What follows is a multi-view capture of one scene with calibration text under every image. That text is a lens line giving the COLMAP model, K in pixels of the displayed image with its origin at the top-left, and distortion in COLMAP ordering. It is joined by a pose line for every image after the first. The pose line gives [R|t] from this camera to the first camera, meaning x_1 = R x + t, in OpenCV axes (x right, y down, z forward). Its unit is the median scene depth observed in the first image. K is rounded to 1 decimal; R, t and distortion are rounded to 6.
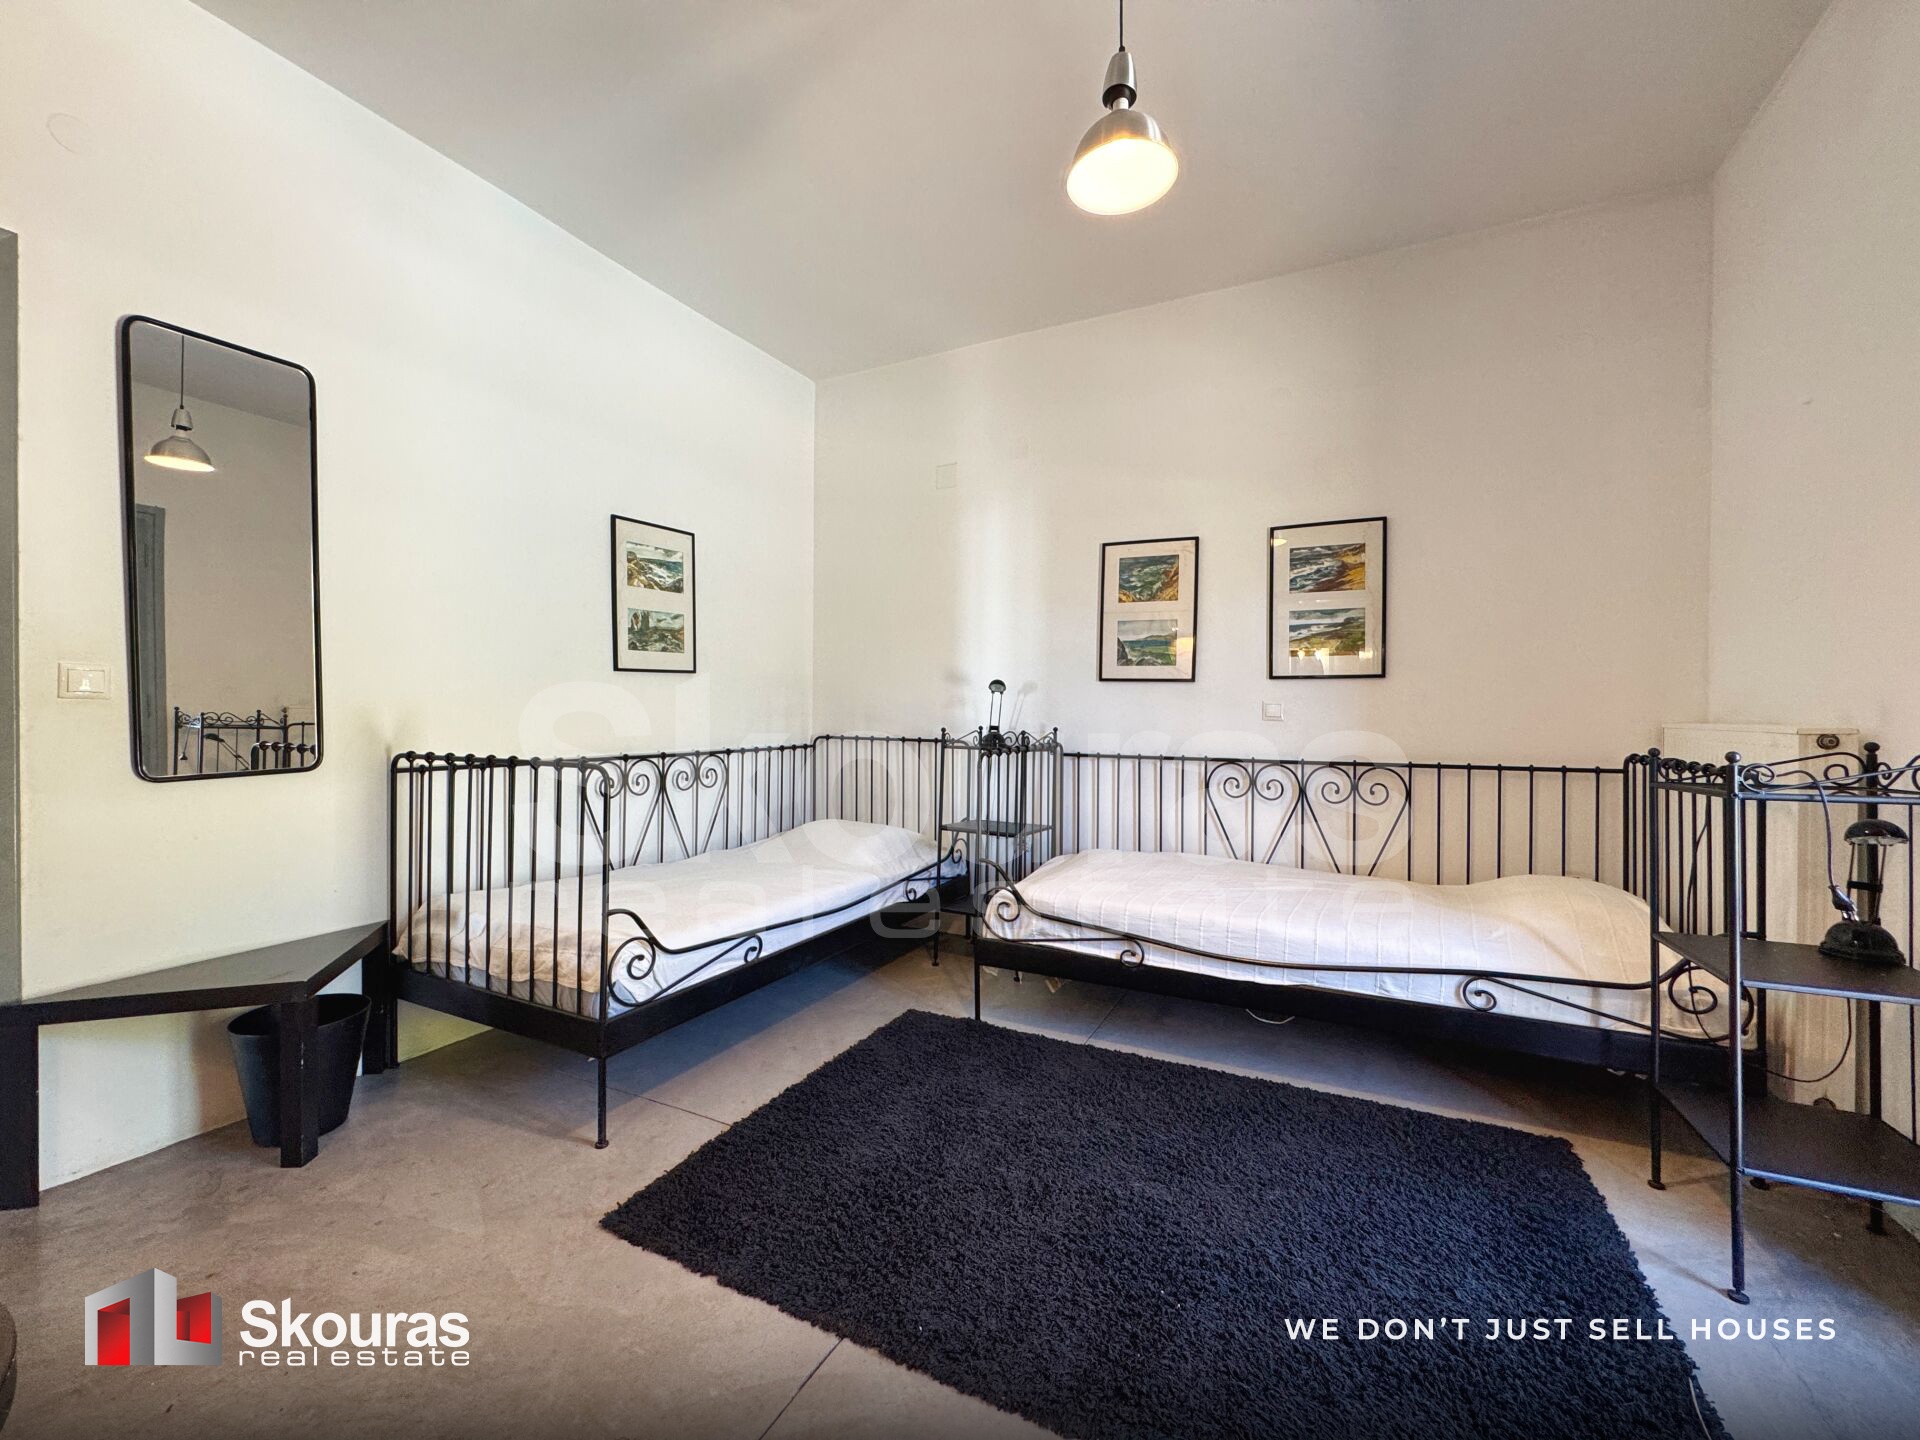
lens RADIAL K [[774.3, 0, 966.3], [0, 774.3, 712.5], [0, 0, 1]] dist [-0.003075, -0.000200]
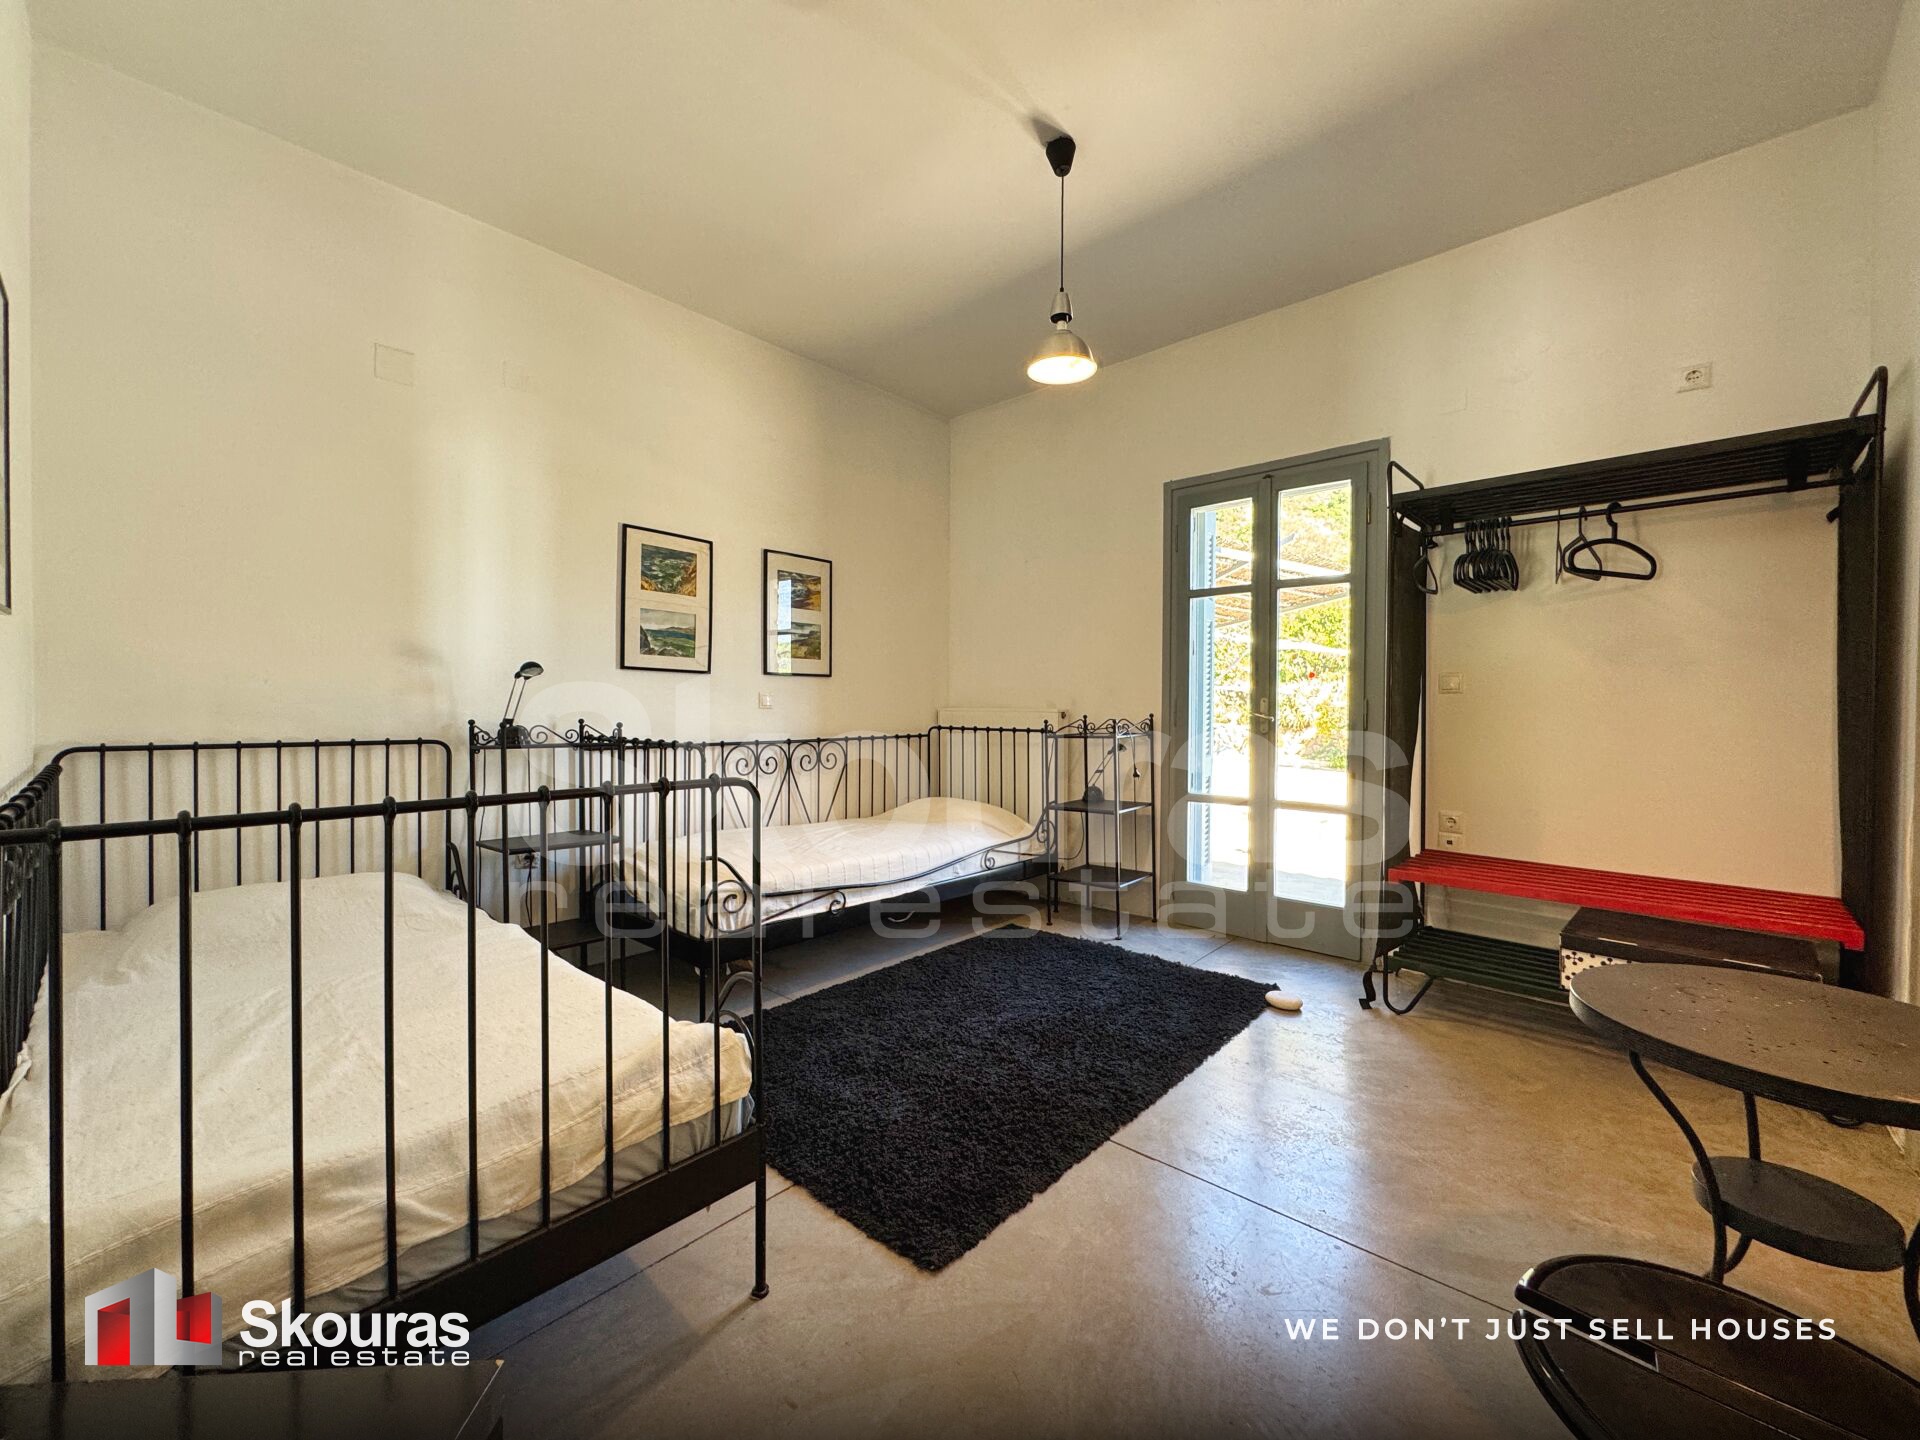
lens RADIAL K [[774.3, 0, 967.3], [0, 774.3, 712.0], [0, 0, 1]] dist [-0.003075, -0.000200]
pose [[0.251997, -0.012929, 0.967642, -0.707676], [-0.000728, 0.999908, 0.013550, -0.001250], [-0.967728, -0.004119, 0.251964, 0.394132]]
